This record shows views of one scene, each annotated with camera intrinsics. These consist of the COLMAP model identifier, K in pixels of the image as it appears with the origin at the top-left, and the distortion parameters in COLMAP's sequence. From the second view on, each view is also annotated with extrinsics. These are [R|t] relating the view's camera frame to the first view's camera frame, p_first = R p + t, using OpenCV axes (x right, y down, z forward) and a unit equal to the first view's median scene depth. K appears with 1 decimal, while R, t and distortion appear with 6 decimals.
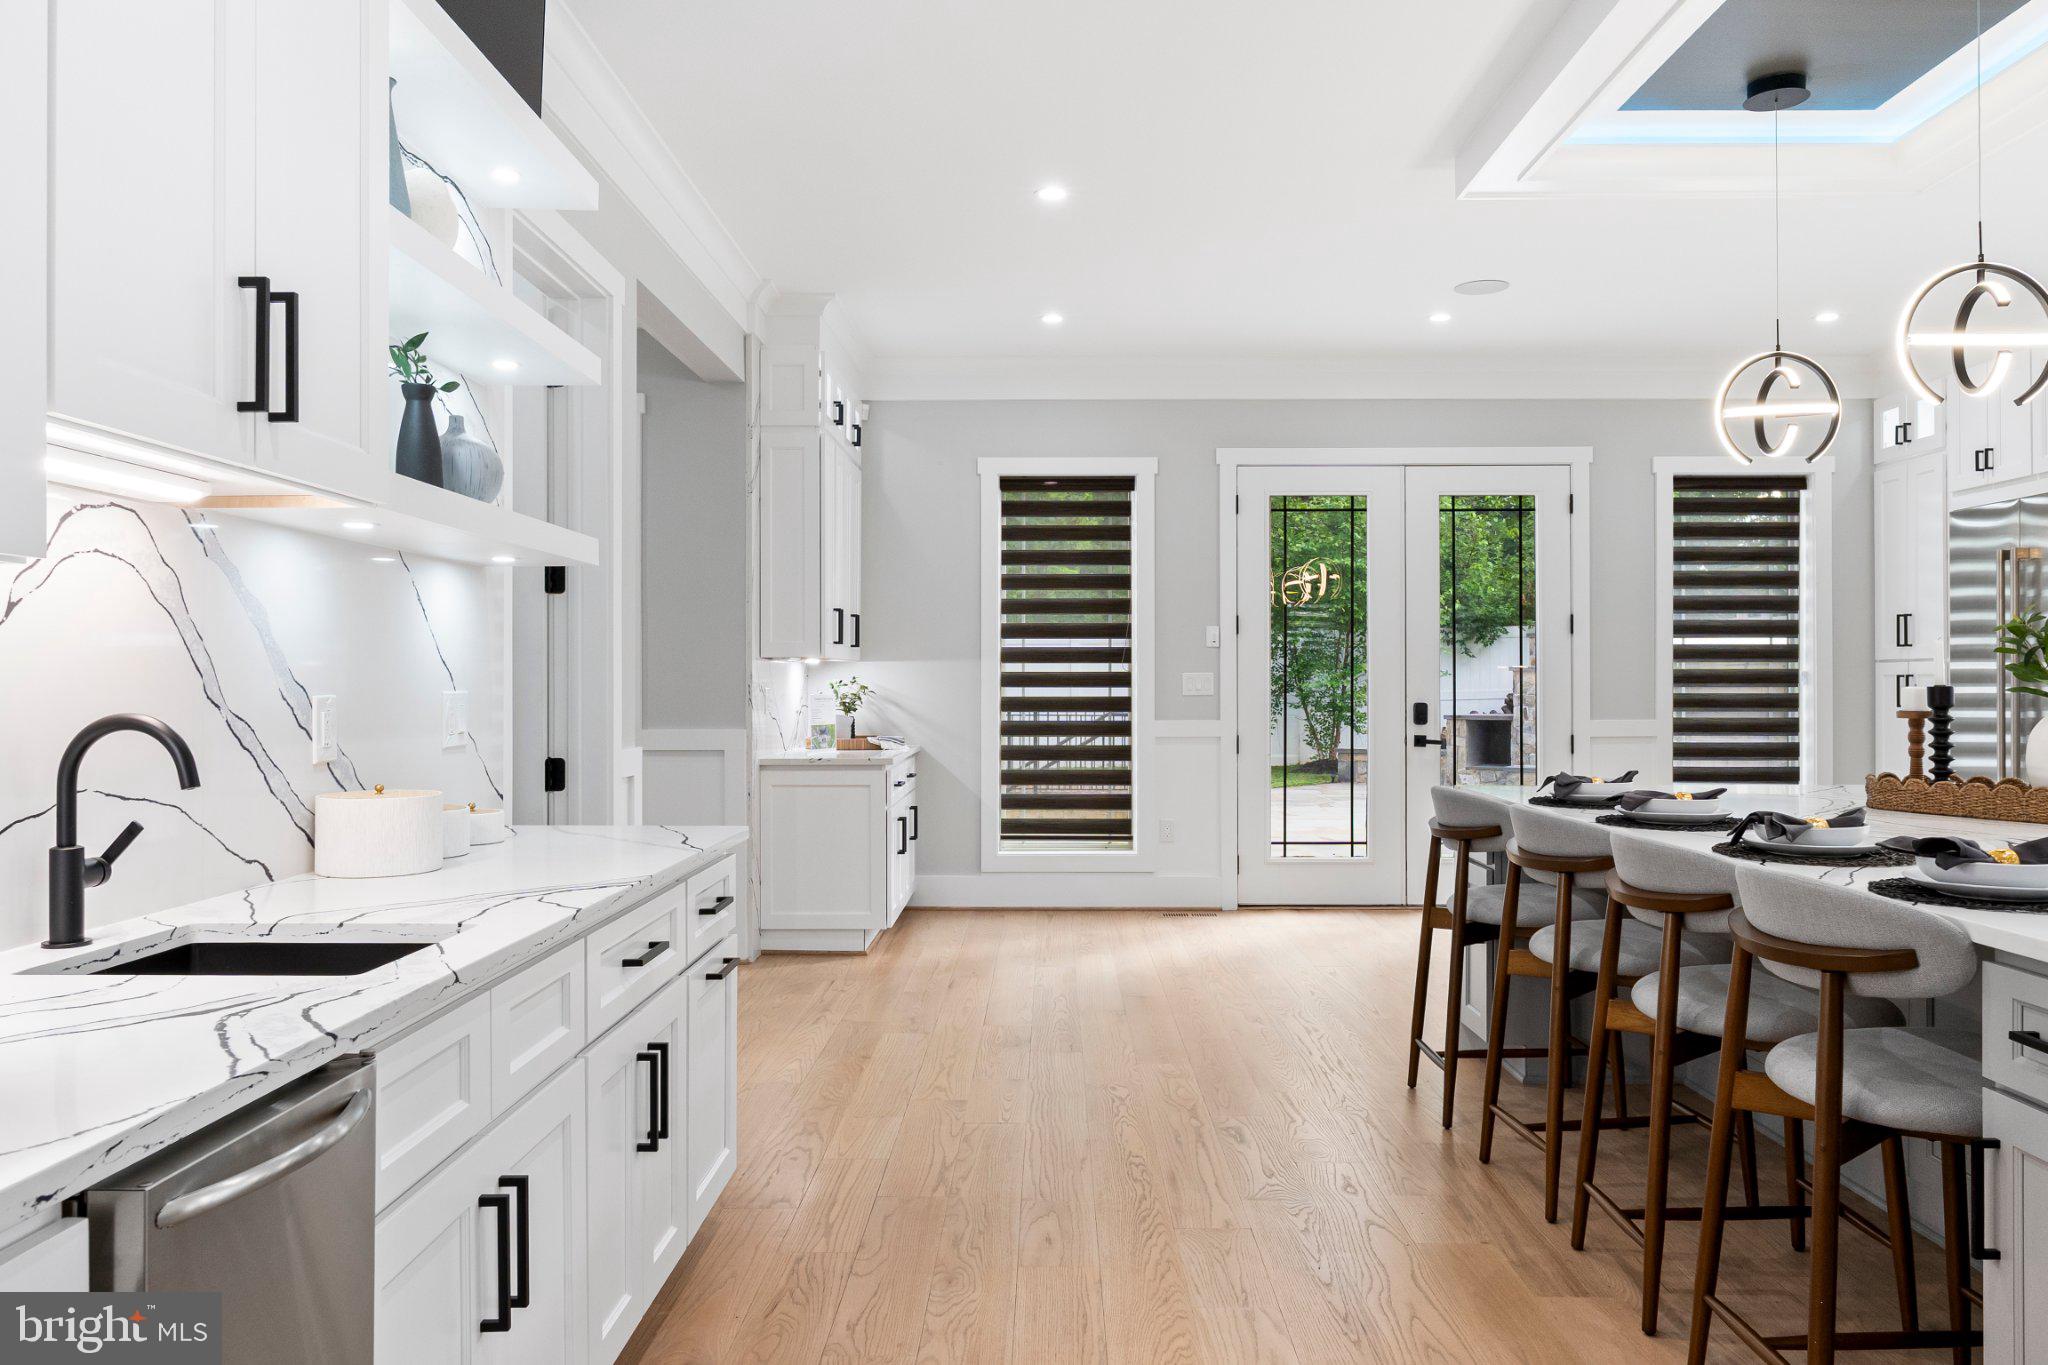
lens RADIAL K [[1419.1, 0, 1027.3], [0, 1419.1, 670.3], [0, 0, 1]] dist [0.001046, -0.002441]
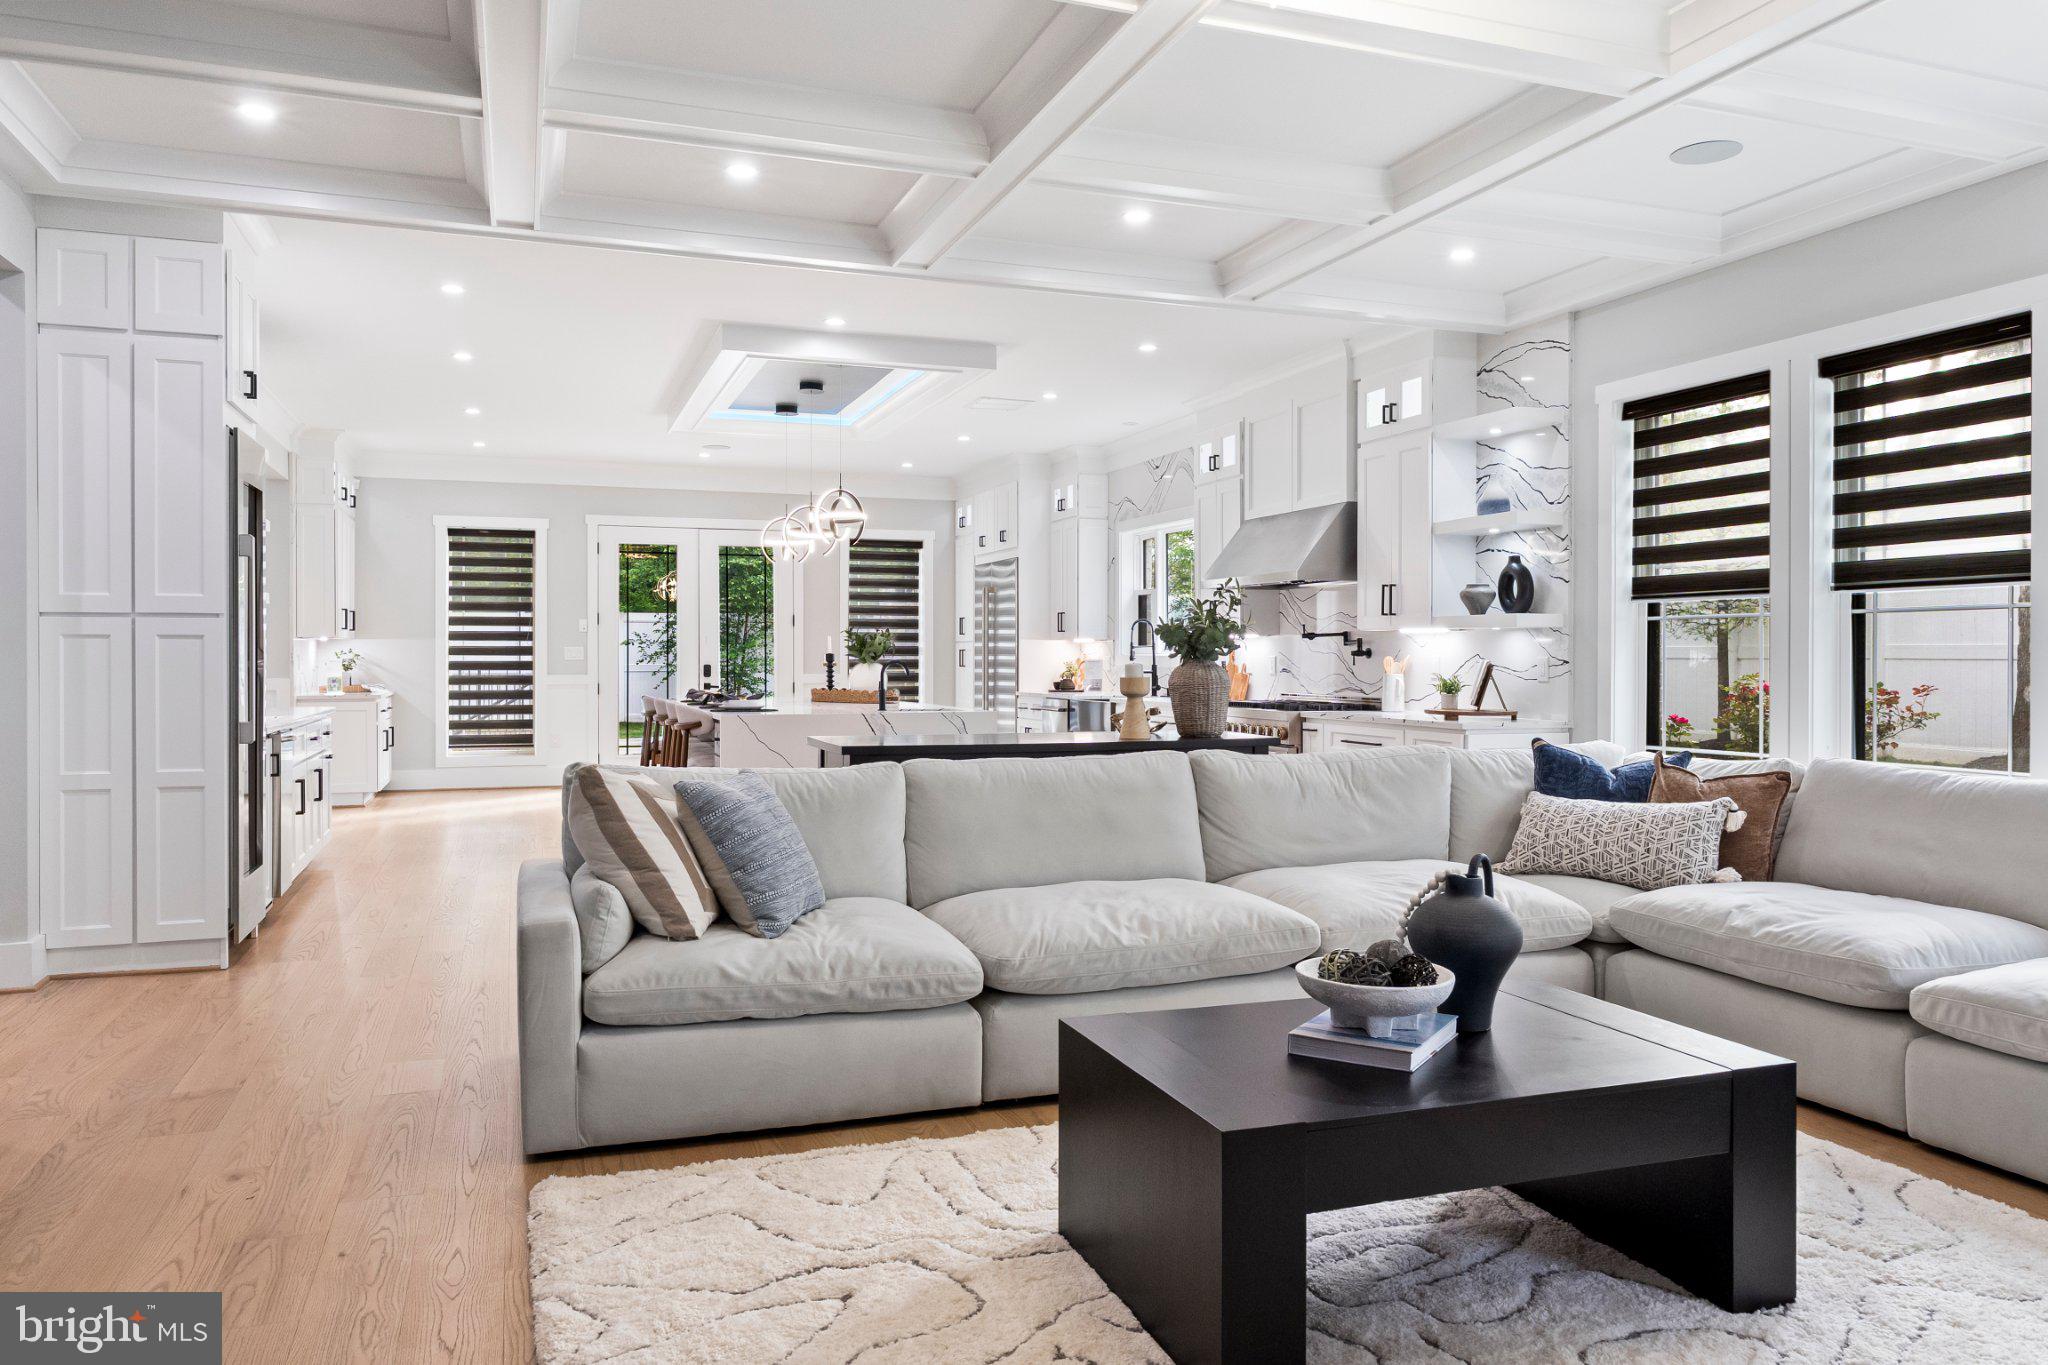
lens RADIAL K [[1419.1, 0, 1027.3], [0, 1419.1, 670.3], [0, 0, 1]] dist [0.001046, -0.002441]
pose [[0.937724, -0.001673, 0.347376, 0.038863], [-0.005380, 0.999799, 0.019338, -0.006042], [-0.347339, -0.020003, 0.937526, -0.782663]]
